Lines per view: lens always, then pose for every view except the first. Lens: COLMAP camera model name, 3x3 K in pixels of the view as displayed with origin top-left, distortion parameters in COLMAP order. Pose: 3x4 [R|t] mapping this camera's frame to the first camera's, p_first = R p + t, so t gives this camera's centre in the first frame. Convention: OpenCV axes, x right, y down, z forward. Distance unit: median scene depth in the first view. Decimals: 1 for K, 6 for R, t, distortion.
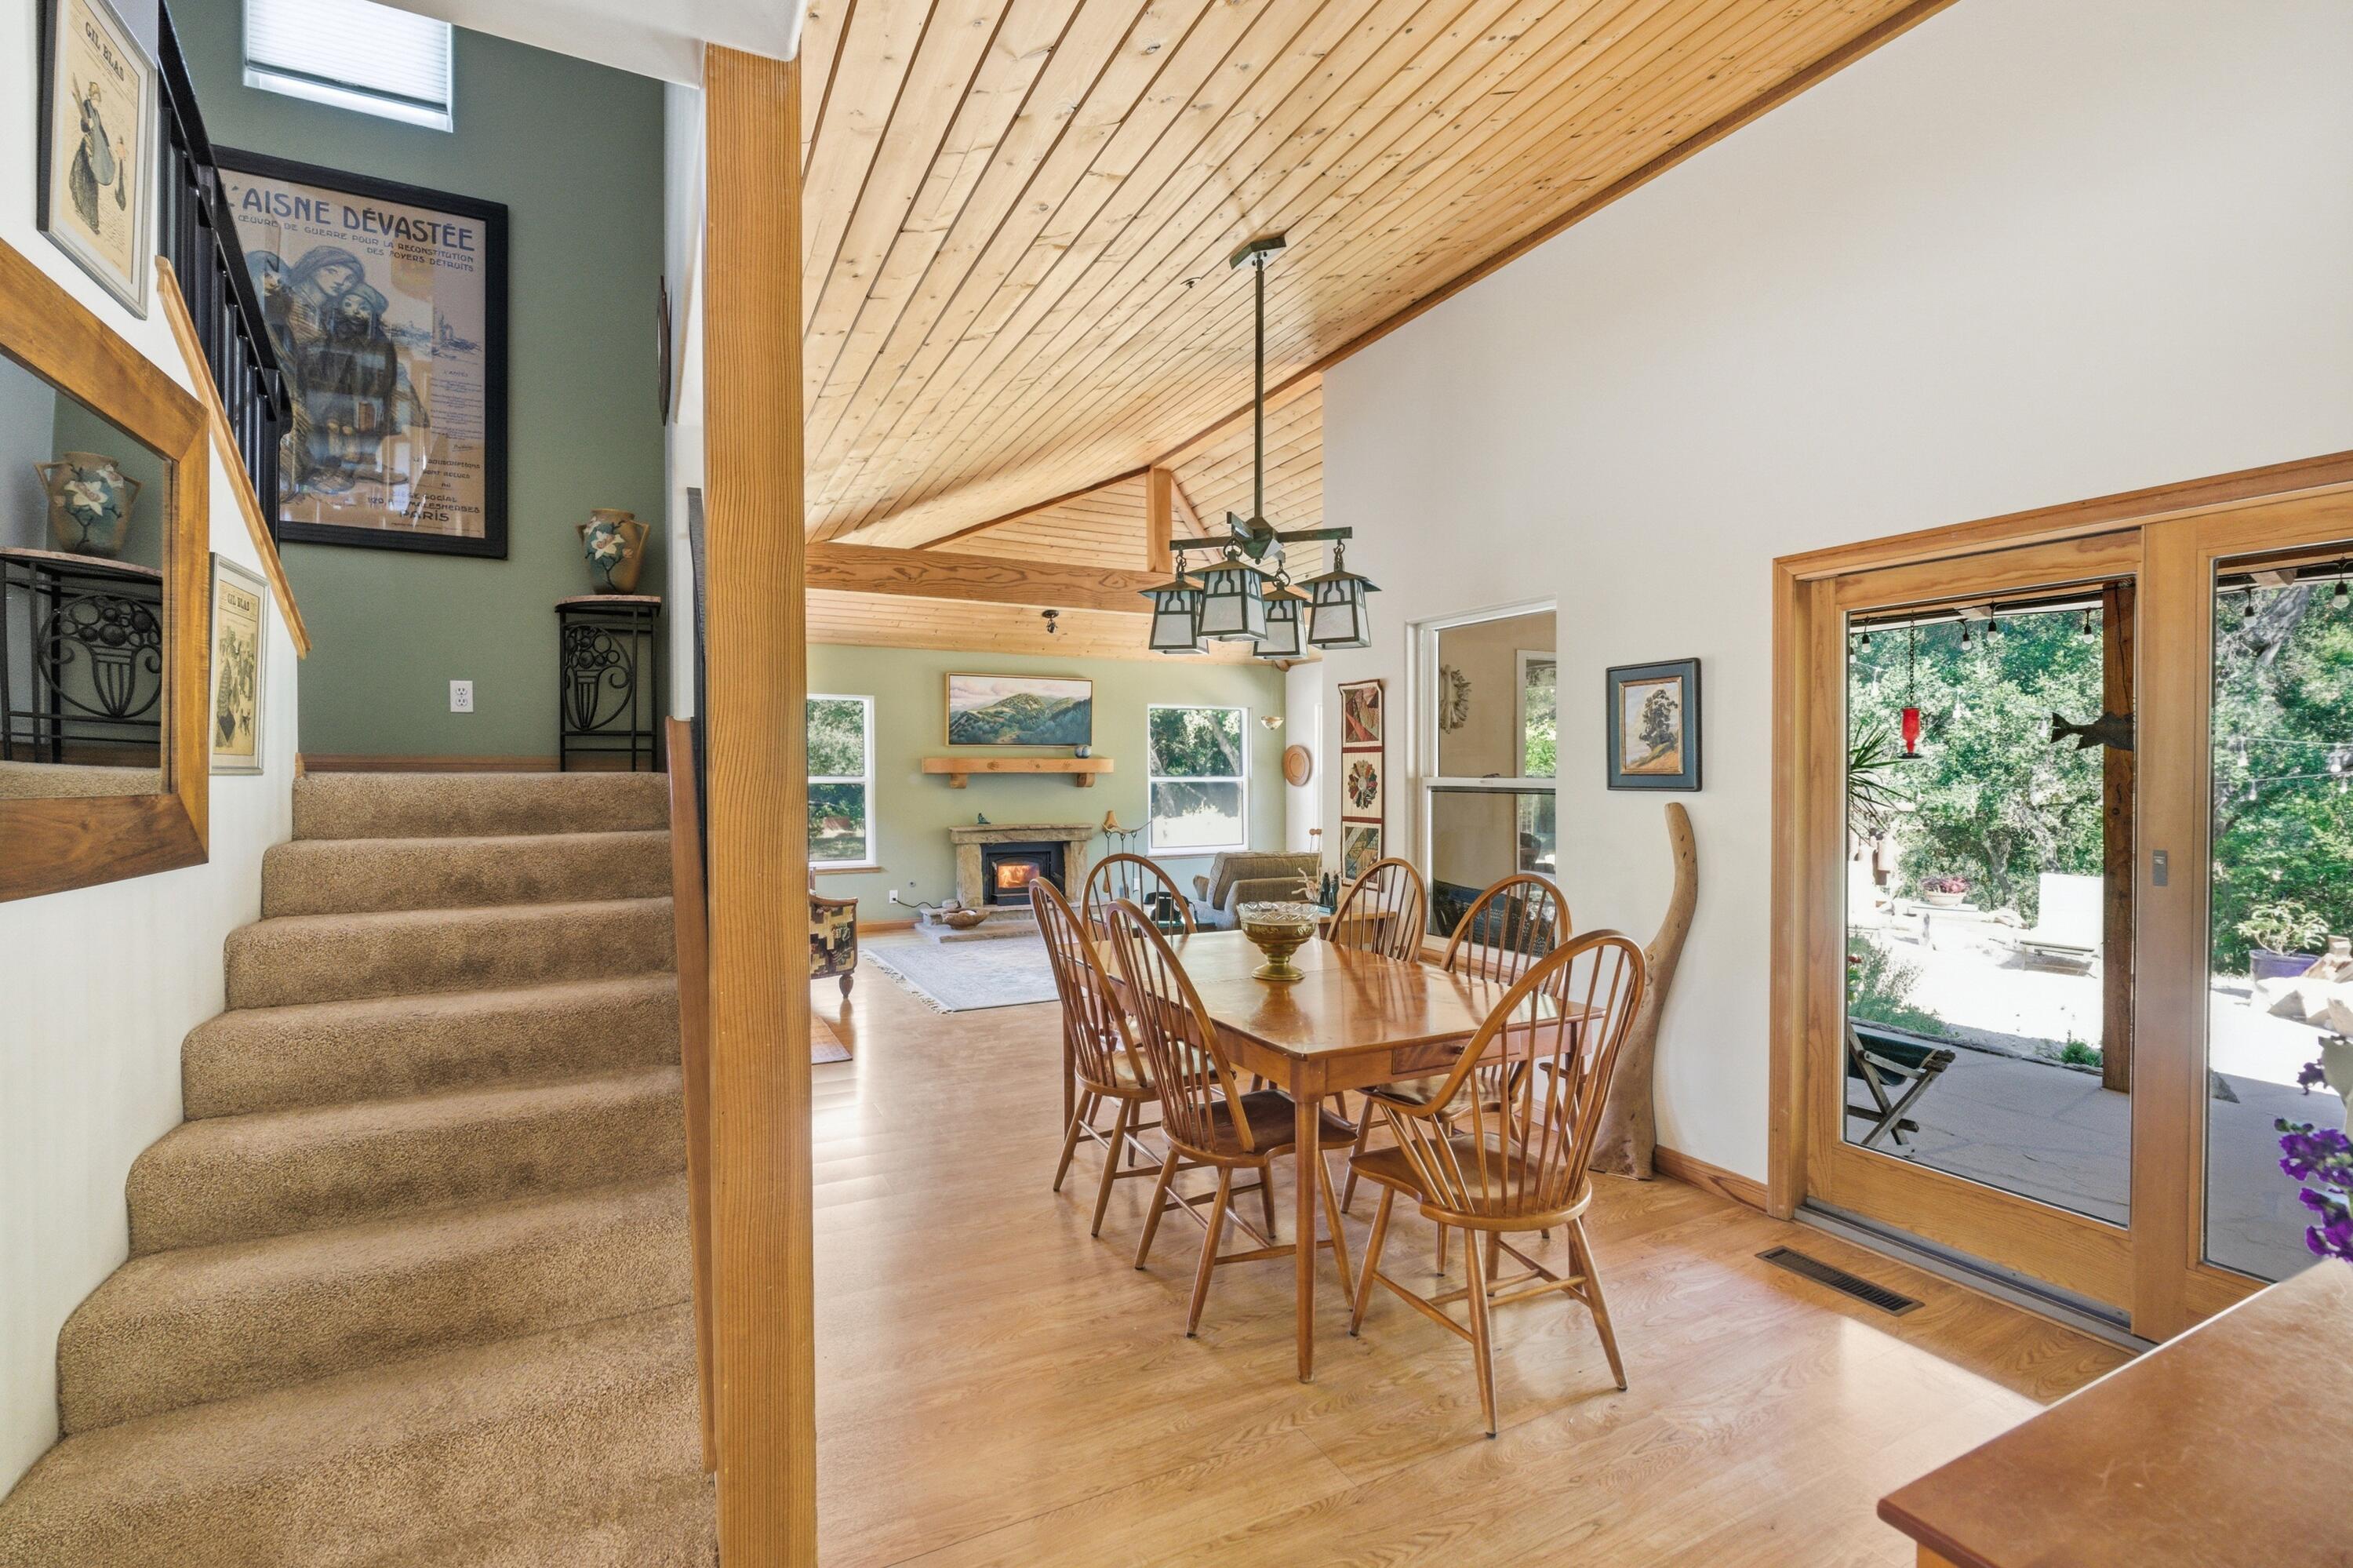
lens RADIAL K [[1046.0, 0, 1166.0], [0, 1046.0, 794.6], [0, 0, 1]] dist [-0.000517, 0.000099]
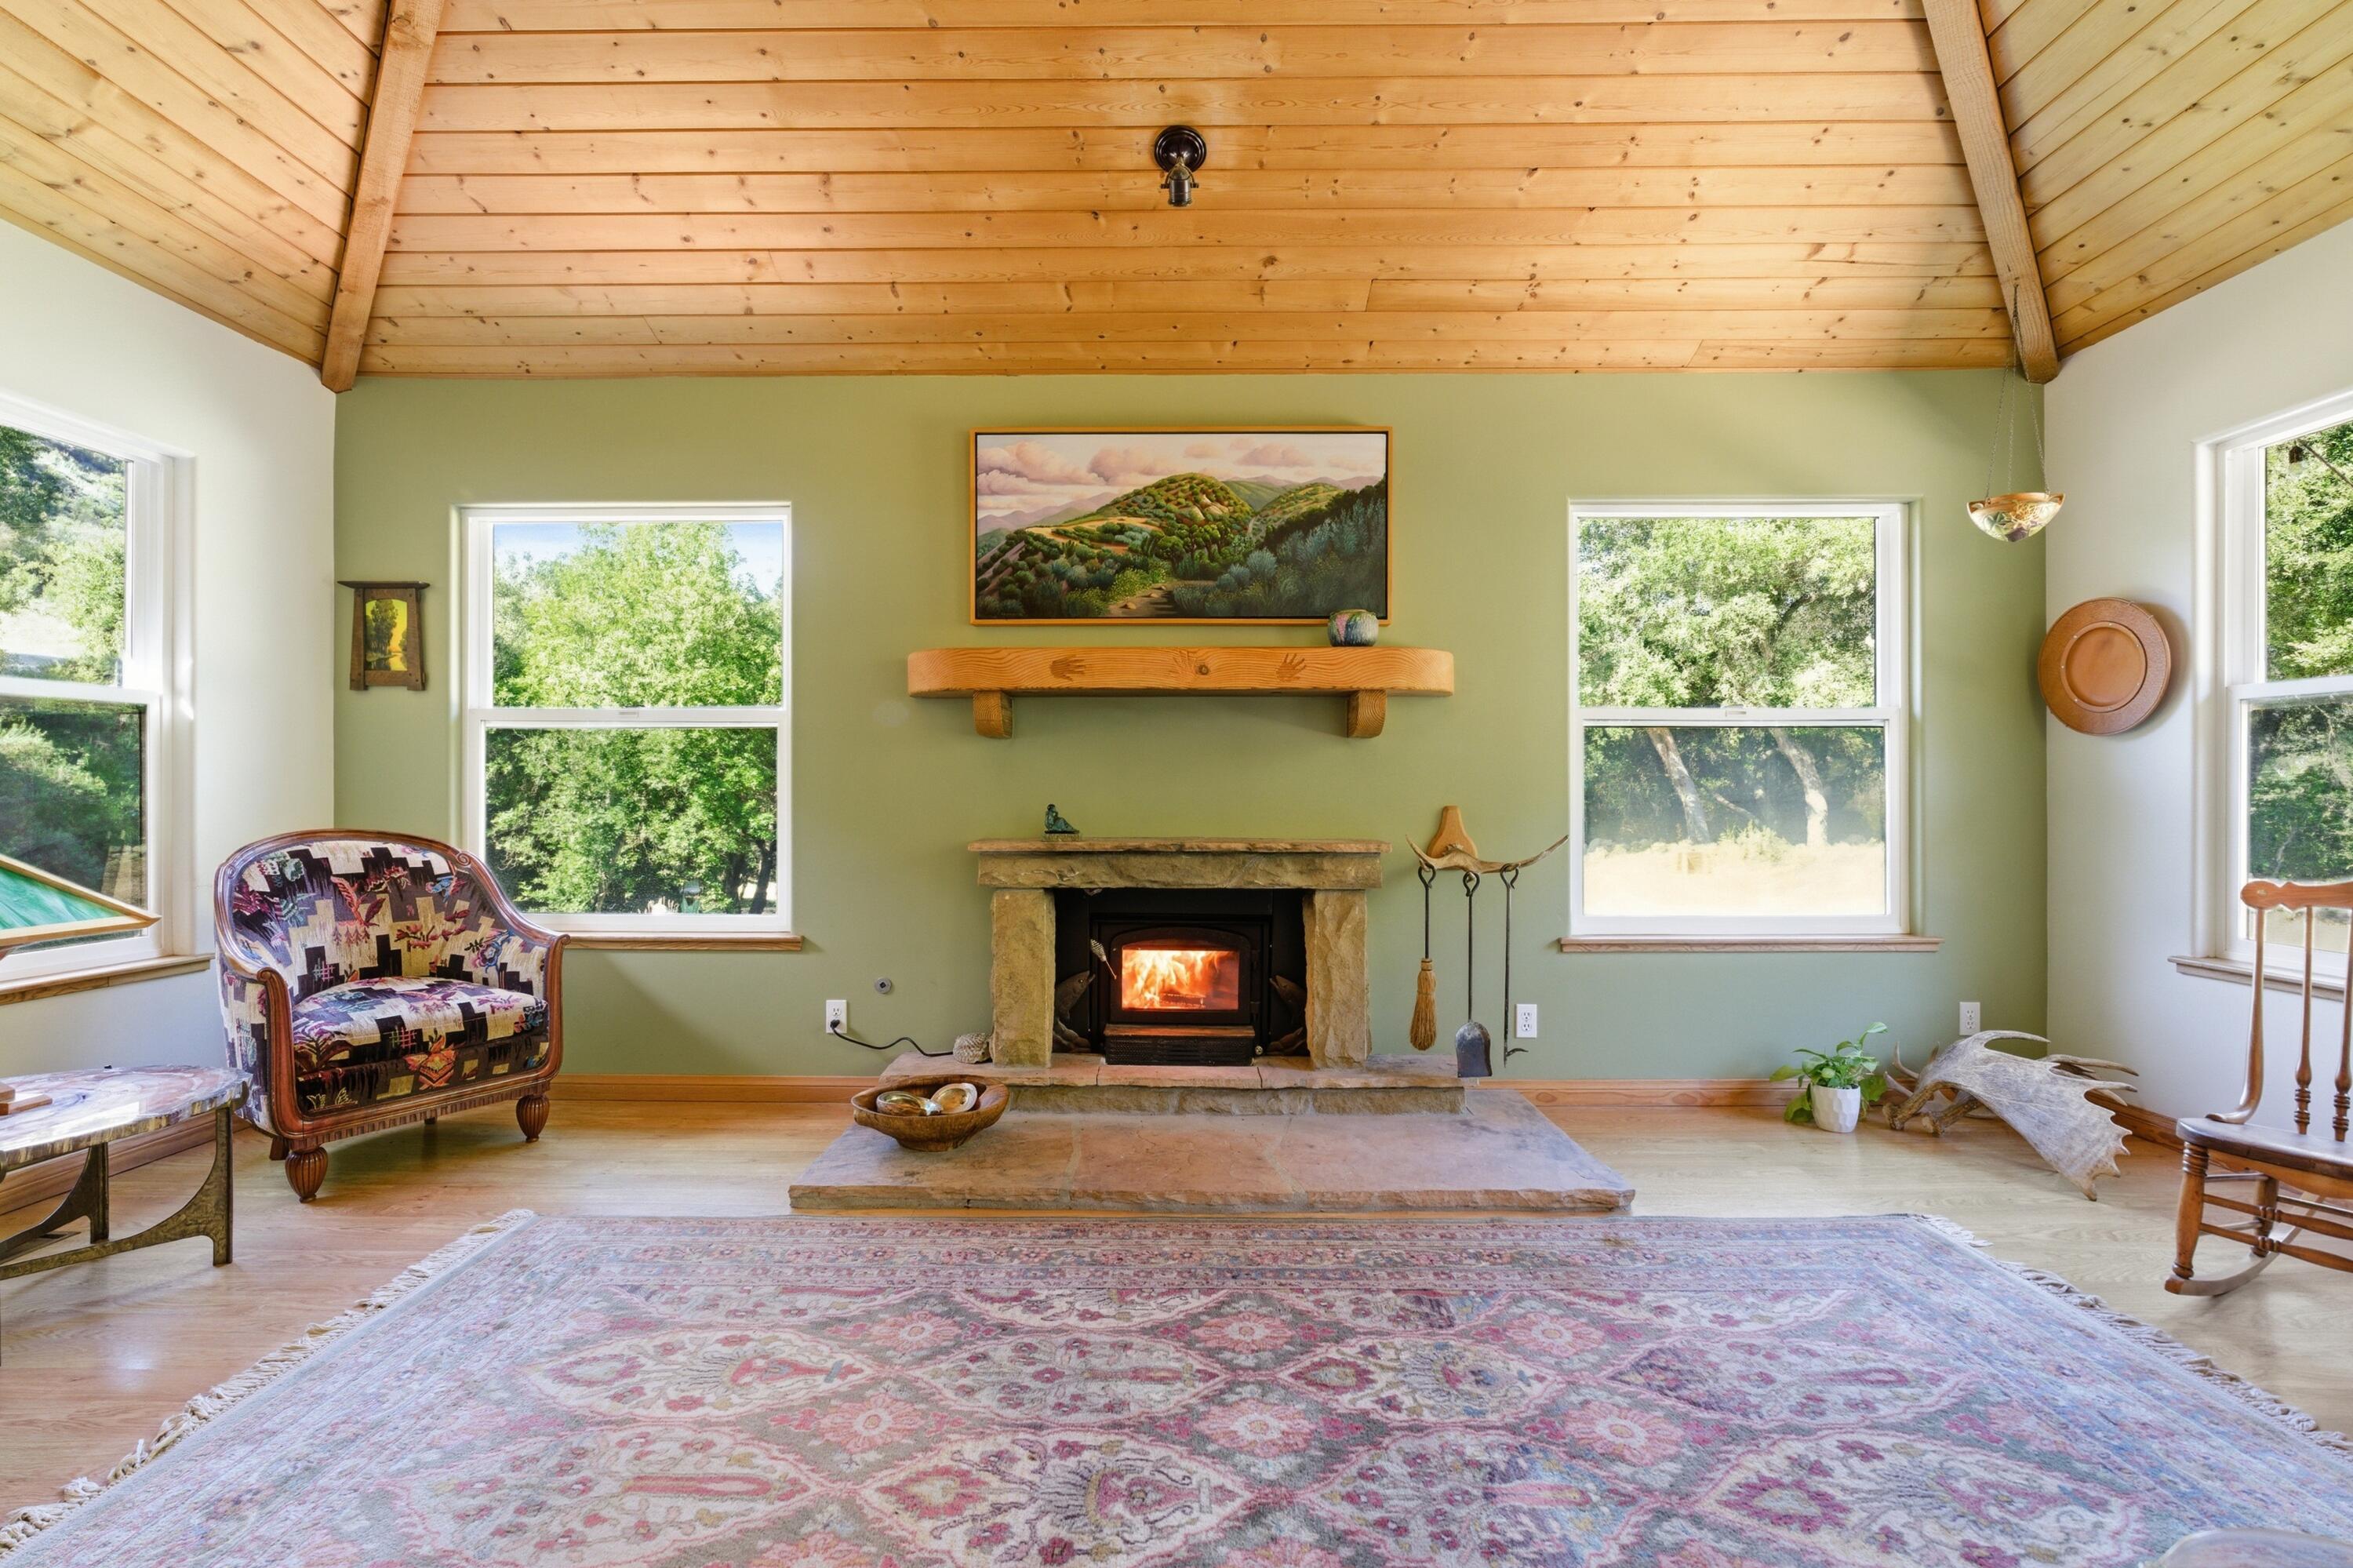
lens RADIAL K [[1037.5, 0, 1166.3], [0, 1037.5, 792.7], [0, 0, 1]] dist [-0.018433, 0.006285]
pose [[0.887683, 0.000619, -0.460455, 0.023988], [-0.011400, 0.999722, -0.020635, 0.020816], [0.460315, 0.023567, 0.887443, 0.704317]]
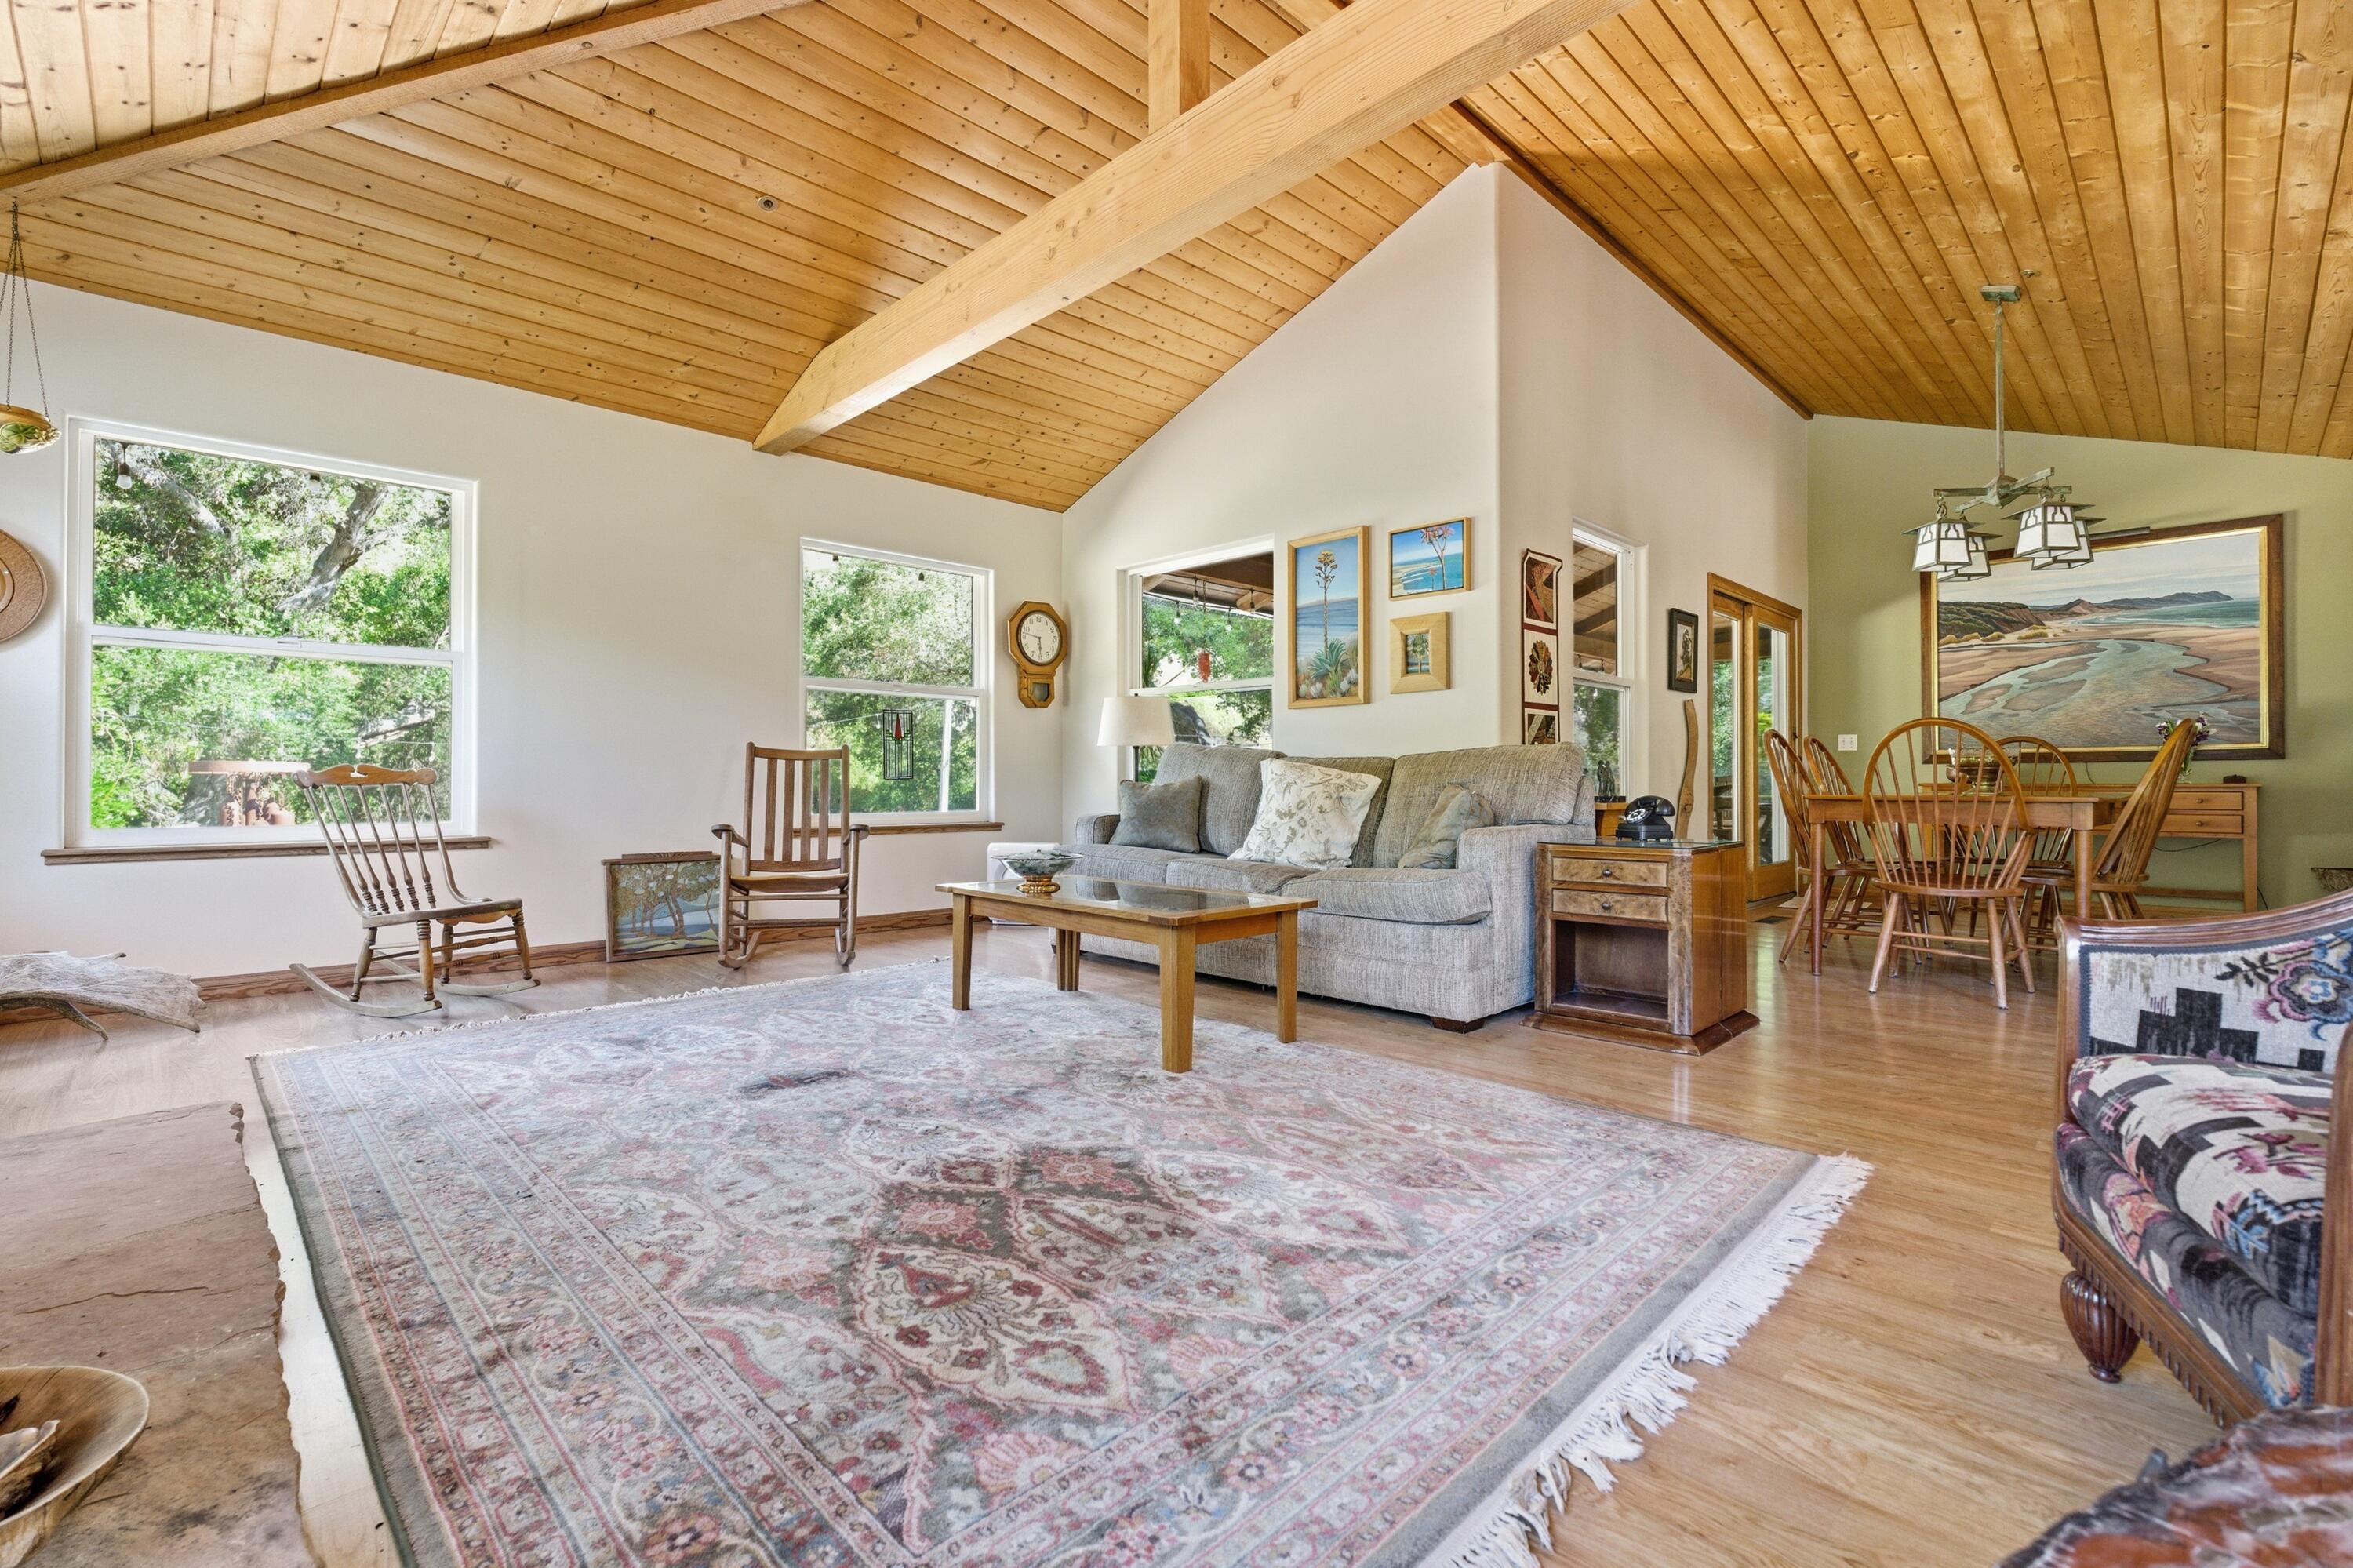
lens RADIAL K [[1036.9, 0, 1165.1], [0, 1036.9, 784.7], [0, 0, 1]] dist [-0.012134, 0.004326]
pose [[-0.299680, -0.001222, 0.954039, -0.311287], [0.020325, 0.999764, 0.007665, 0.042625], [-0.953823, 0.021688, -0.299585, 0.859706]]
